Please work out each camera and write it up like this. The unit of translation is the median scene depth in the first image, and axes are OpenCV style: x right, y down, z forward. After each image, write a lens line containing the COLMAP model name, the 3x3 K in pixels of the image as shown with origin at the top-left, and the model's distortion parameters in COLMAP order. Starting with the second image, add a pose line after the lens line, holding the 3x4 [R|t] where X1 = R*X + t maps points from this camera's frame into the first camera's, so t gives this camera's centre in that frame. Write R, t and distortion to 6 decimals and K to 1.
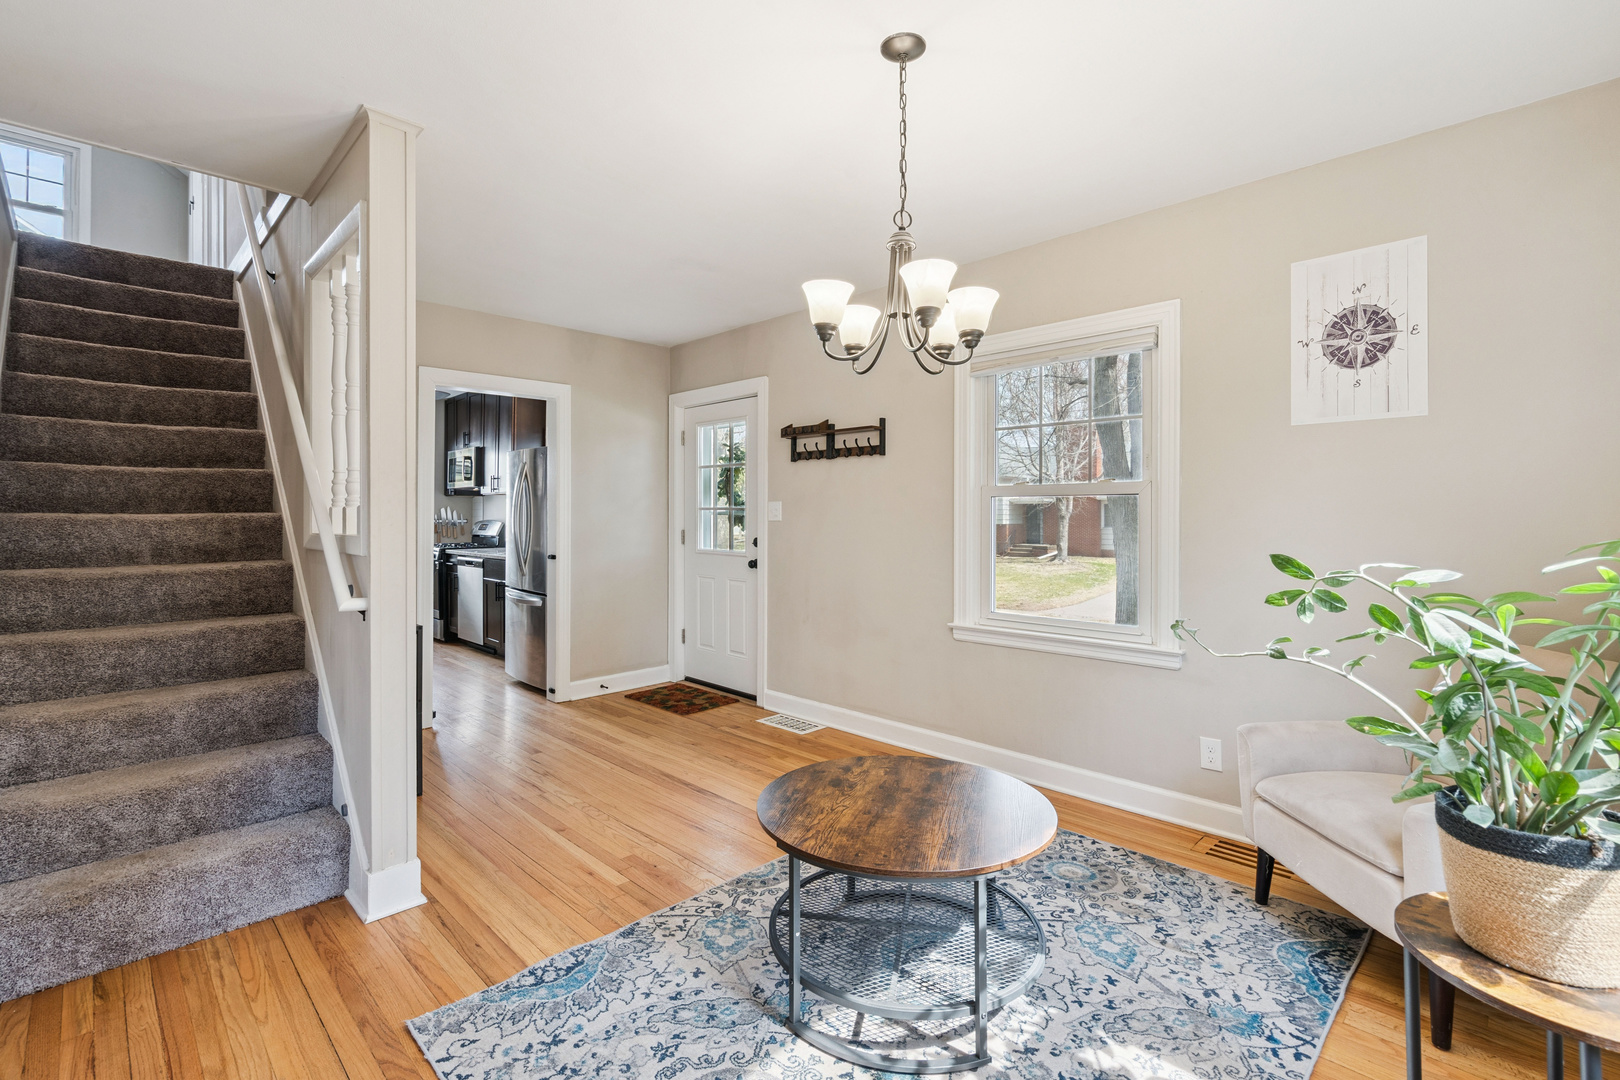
lens RADIAL K [[737.2, 0, 810.0], [0, 737.2, 540.0], [0, 0, 1]] dist [0.014380, 0.000328]
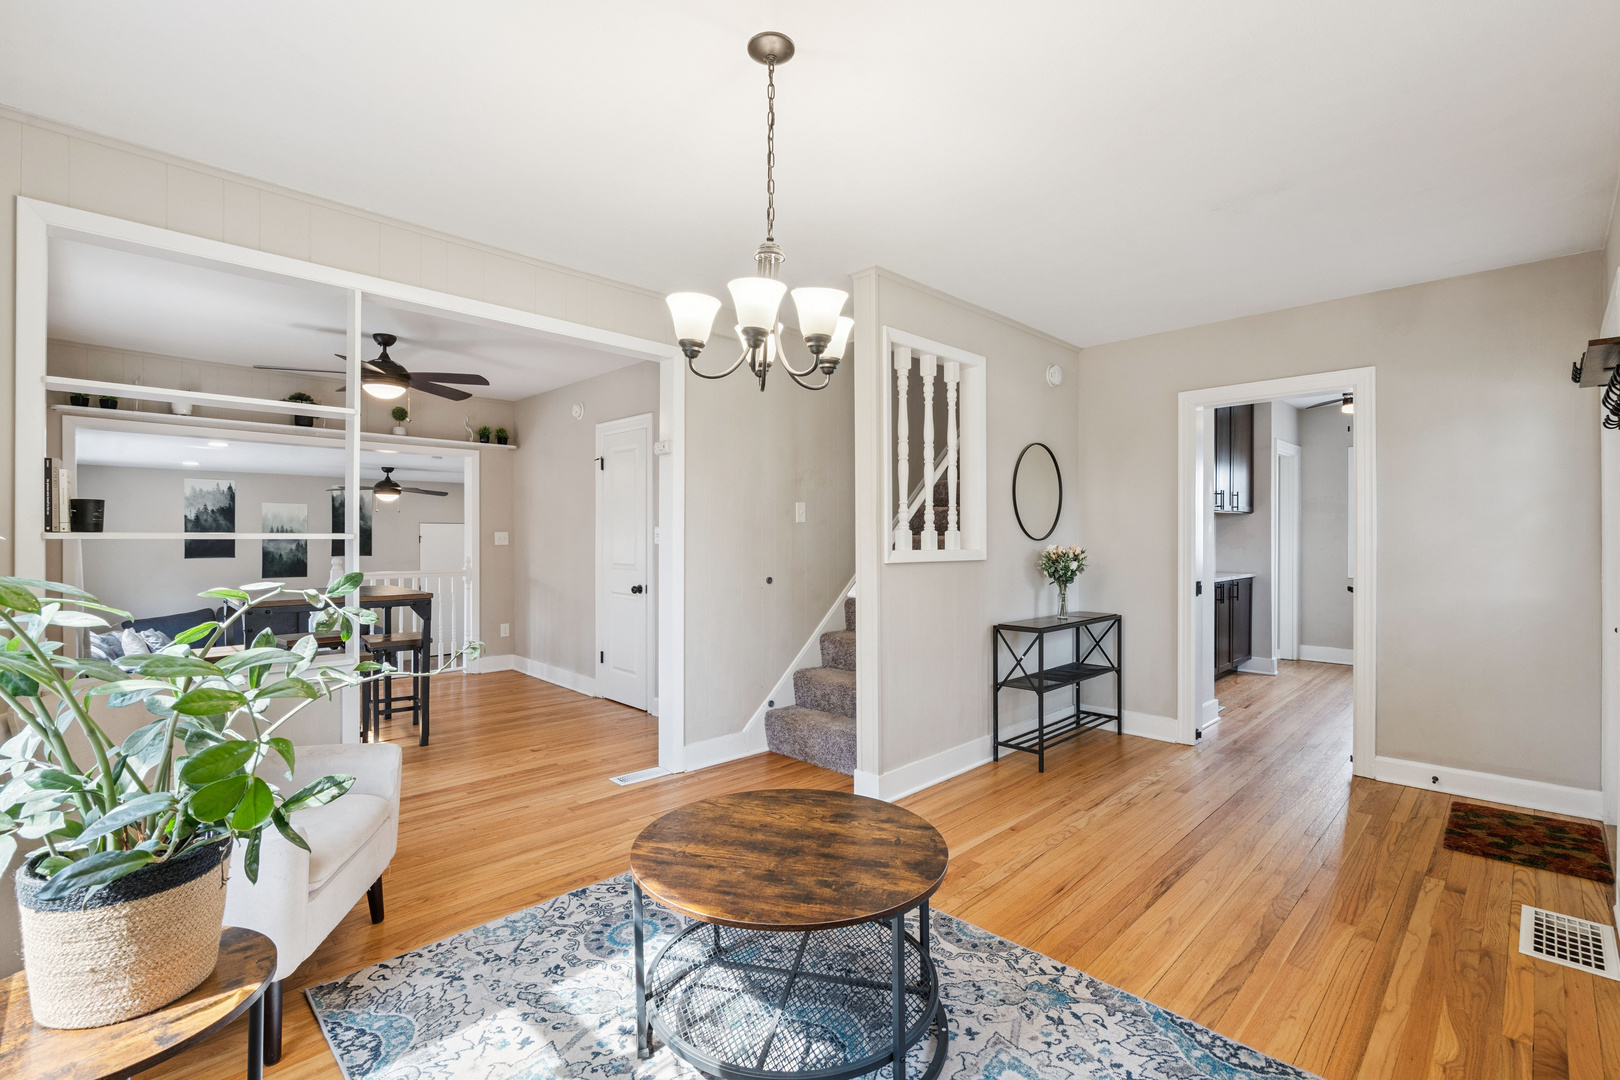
lens RADIAL K [[719.4, 0, 810.0], [0, 719.4, 540.0], [0, 0, 1]] dist [-0.000271, 0.000379]
pose [[0.001246, 0.003701, -0.999992, 1.038641], [-0.032316, 0.999471, 0.003659, -0.030510], [0.999477, 0.032311, 0.001365, 1.018389]]
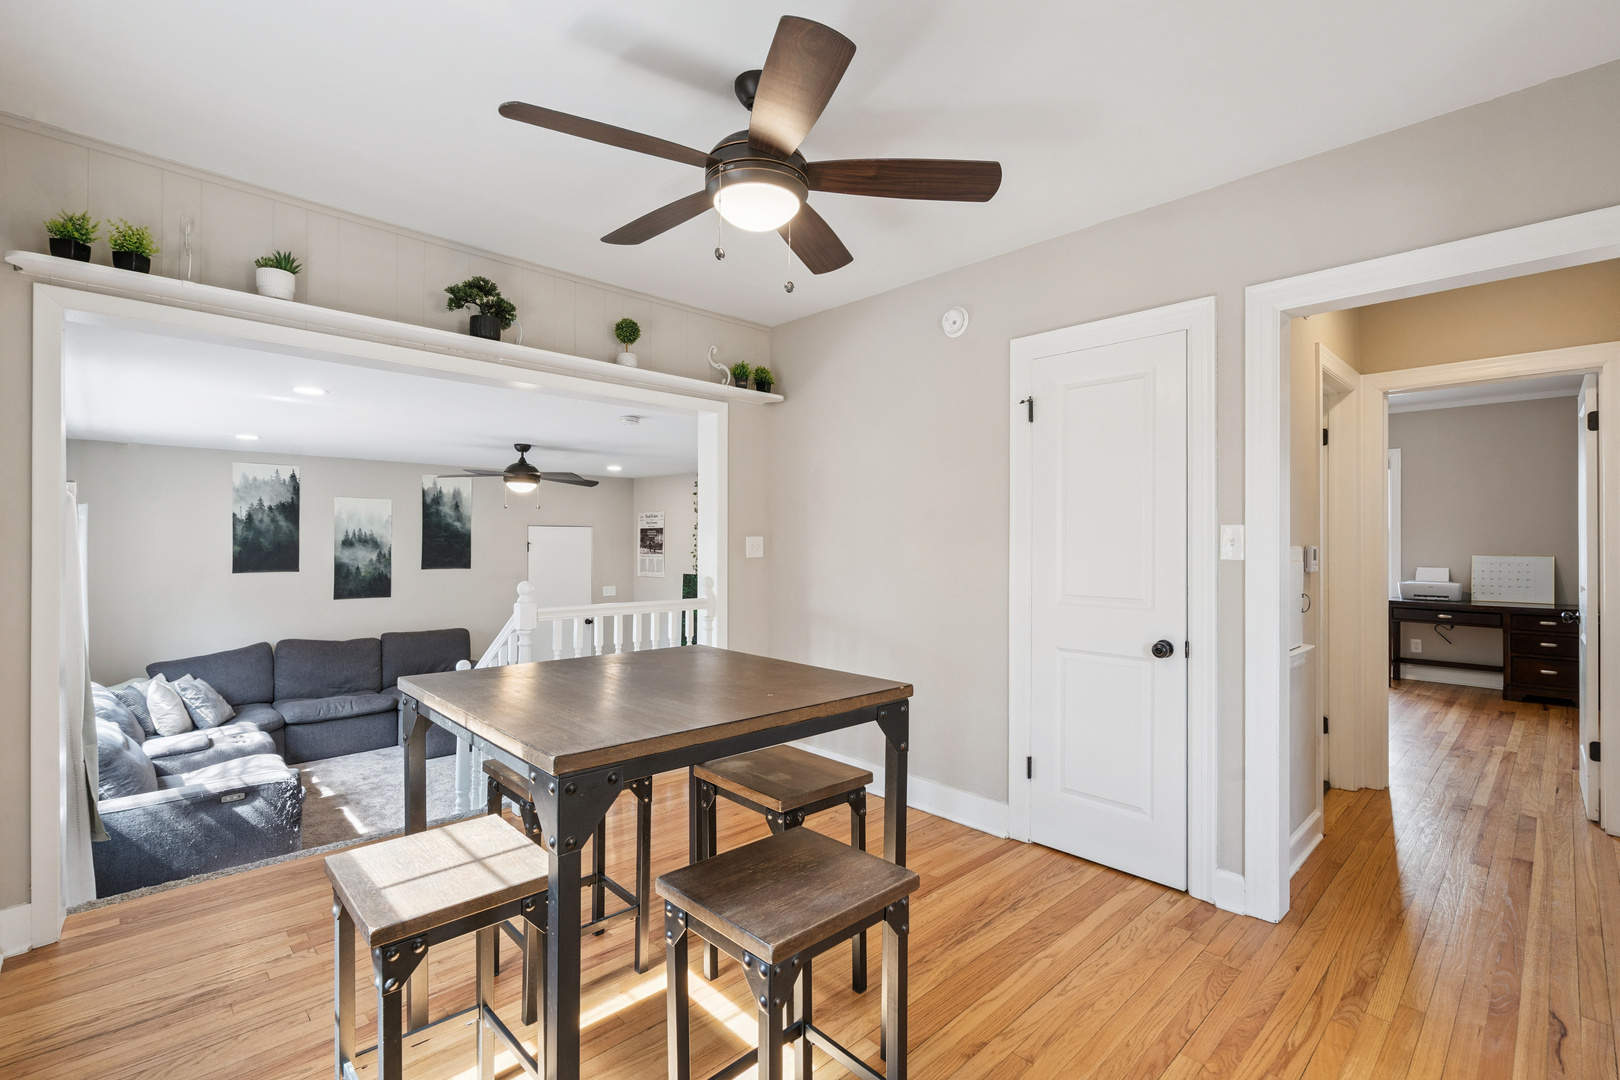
lens RADIAL K [[727.4, 0, 810.0], [0, 727.4, 540.0], [0, 0, 1]] dist [-0.000285, -0.000046]
pose [[-0.019138, -0.005651, -0.999801, 0.402954], [-0.033273, 0.999434, -0.005012, -0.011789], [0.999263, 0.033170, -0.019315, 0.400677]]
